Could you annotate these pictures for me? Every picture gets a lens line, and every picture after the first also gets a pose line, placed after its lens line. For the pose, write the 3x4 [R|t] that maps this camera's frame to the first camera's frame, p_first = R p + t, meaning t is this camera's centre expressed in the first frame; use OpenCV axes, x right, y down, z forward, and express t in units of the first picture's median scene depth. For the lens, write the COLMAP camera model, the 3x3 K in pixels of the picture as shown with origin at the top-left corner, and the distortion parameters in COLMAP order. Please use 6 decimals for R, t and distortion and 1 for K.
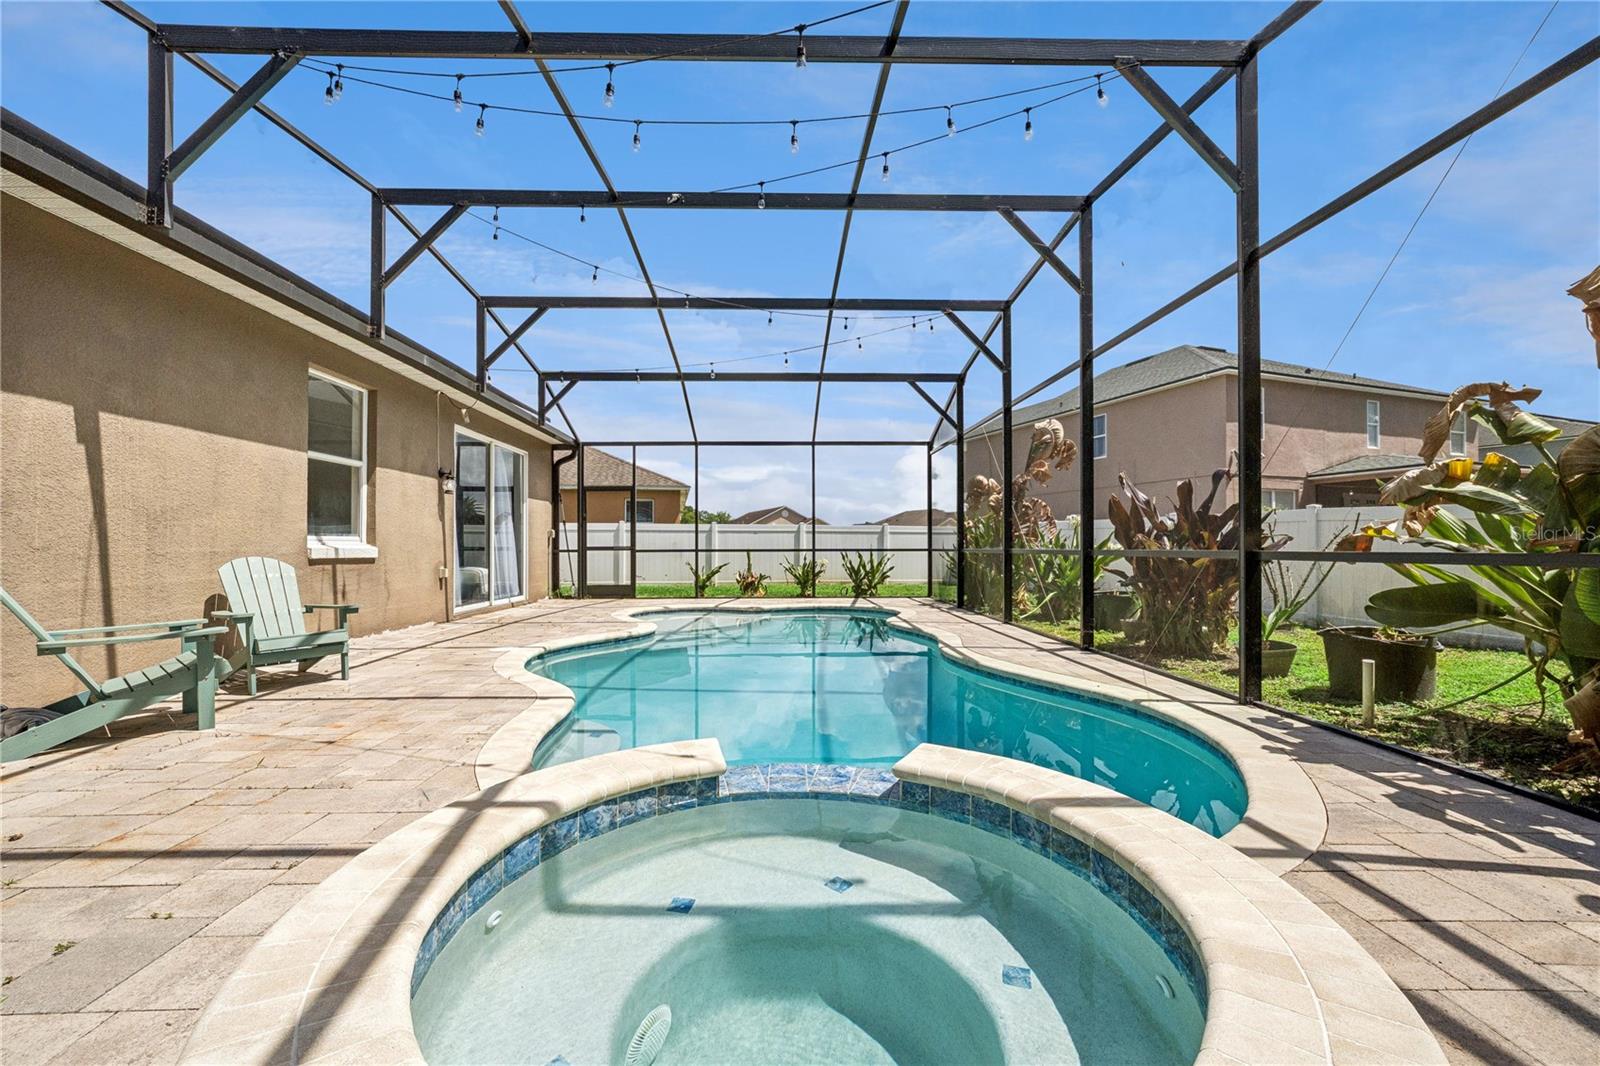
lens RADIAL K [[636.6, 0, 800.3], [0, 636.6, 534.4], [0, 0, 1]] dist [-0.022949, 0.007179]
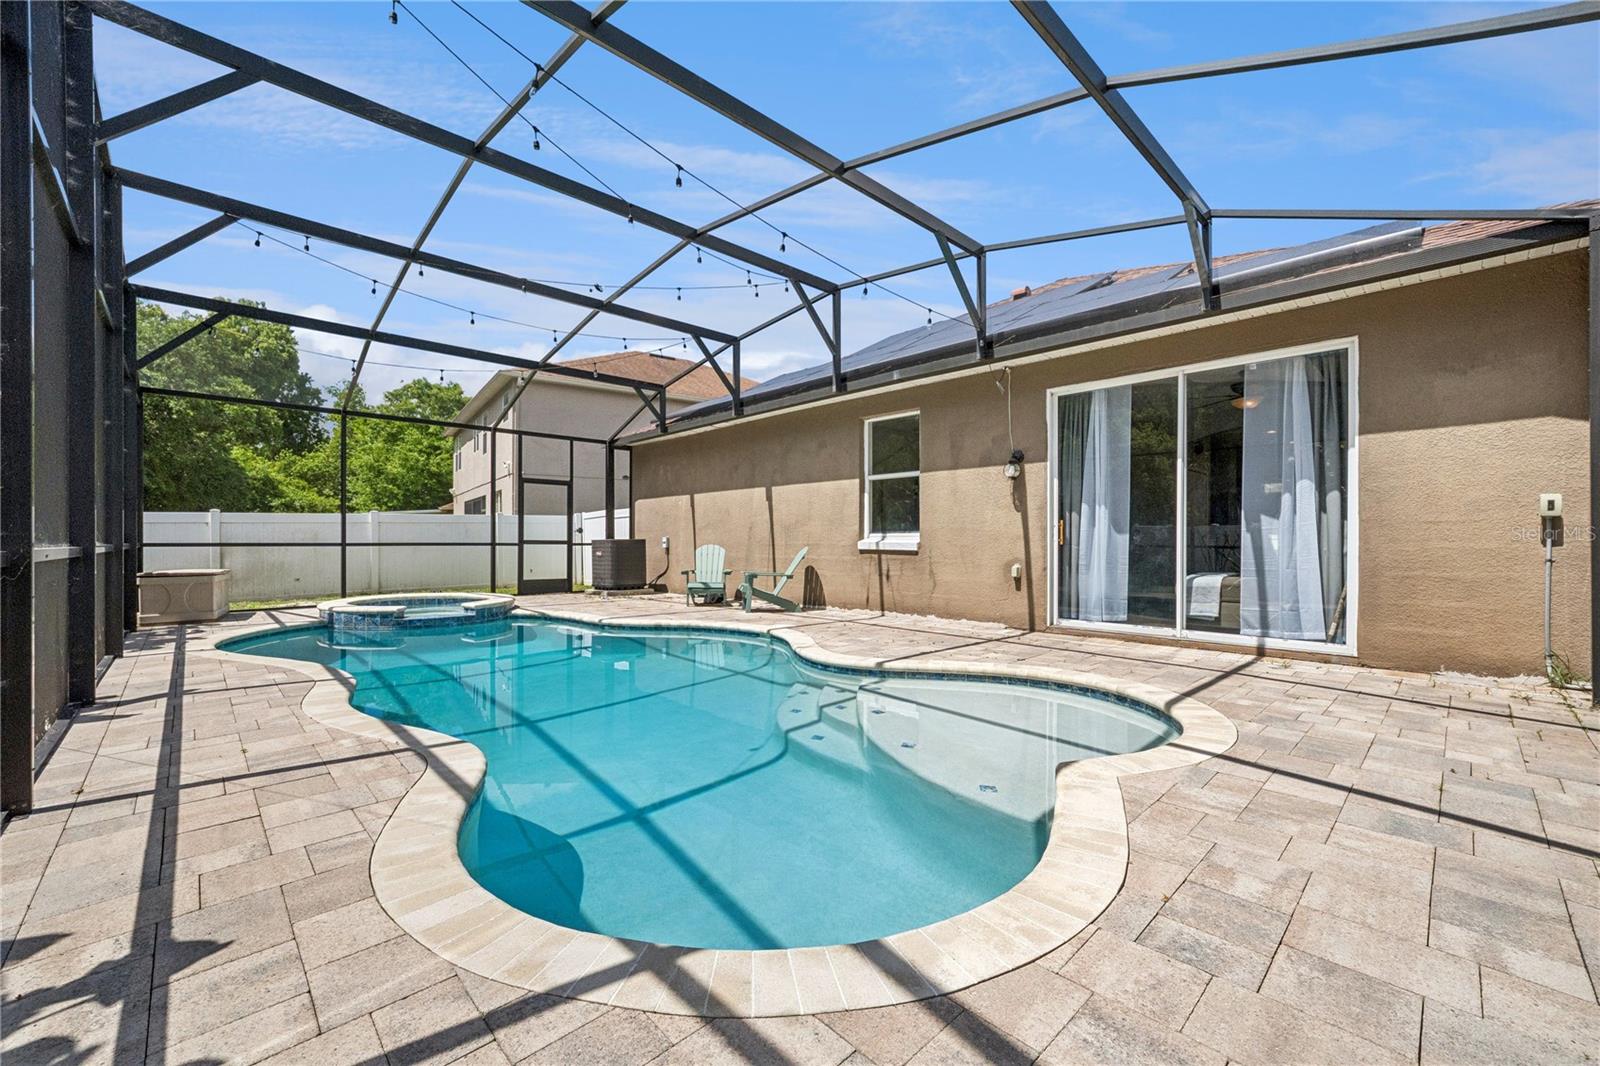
lens RADIAL K [[636.6, 0, 800.3], [0, 636.6, 534.4], [0, 0, 1]] dist [-0.022949, 0.007179]
pose [[-0.739326, -0.000305, -0.673347, 0.317278], [0.018002, 0.999633, -0.020219, 0.029177], [0.673107, -0.027070, -0.739050, 1.888561]]
